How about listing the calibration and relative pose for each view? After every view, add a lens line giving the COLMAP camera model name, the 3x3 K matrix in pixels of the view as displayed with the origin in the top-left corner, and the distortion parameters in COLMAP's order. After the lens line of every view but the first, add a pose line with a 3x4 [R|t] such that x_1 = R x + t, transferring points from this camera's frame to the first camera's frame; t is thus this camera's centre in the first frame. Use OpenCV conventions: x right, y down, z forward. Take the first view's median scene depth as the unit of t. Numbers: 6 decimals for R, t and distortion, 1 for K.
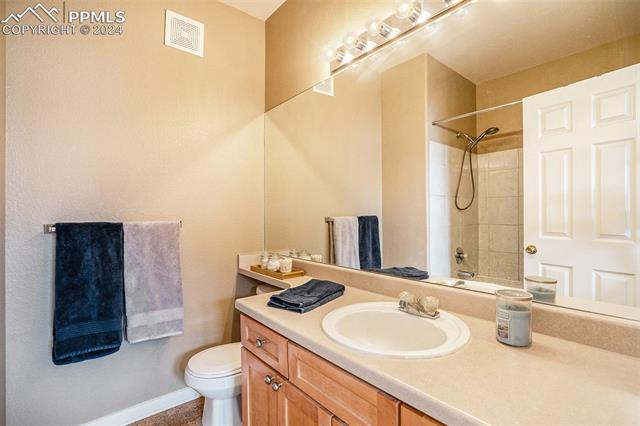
lens RADIAL K [[299.8, 0, 318.2], [0, 299.8, 214.0], [0, 0, 1]] dist [-0.013484, 0.001610]
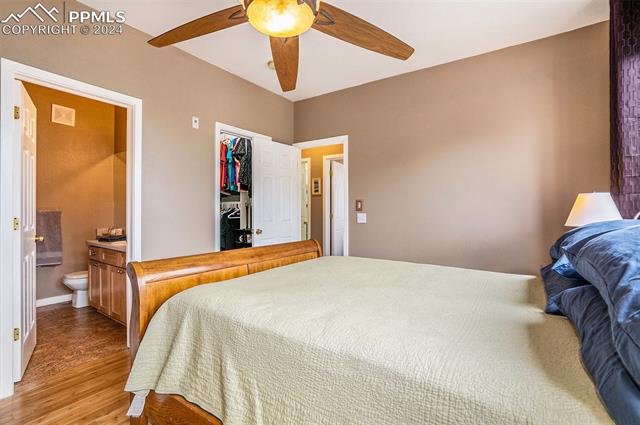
lens RADIAL K [[299.8, 0, 321.3], [0, 299.8, 212.2], [0, 0, 1]] dist [-0.013484, 0.001610]
pose [[0.960419, 0.001917, 0.278551, 0.700509], [-0.003145, 0.999987, 0.003961, 0.024256], [-0.278540, -0.004680, 0.960413, -1.480671]]
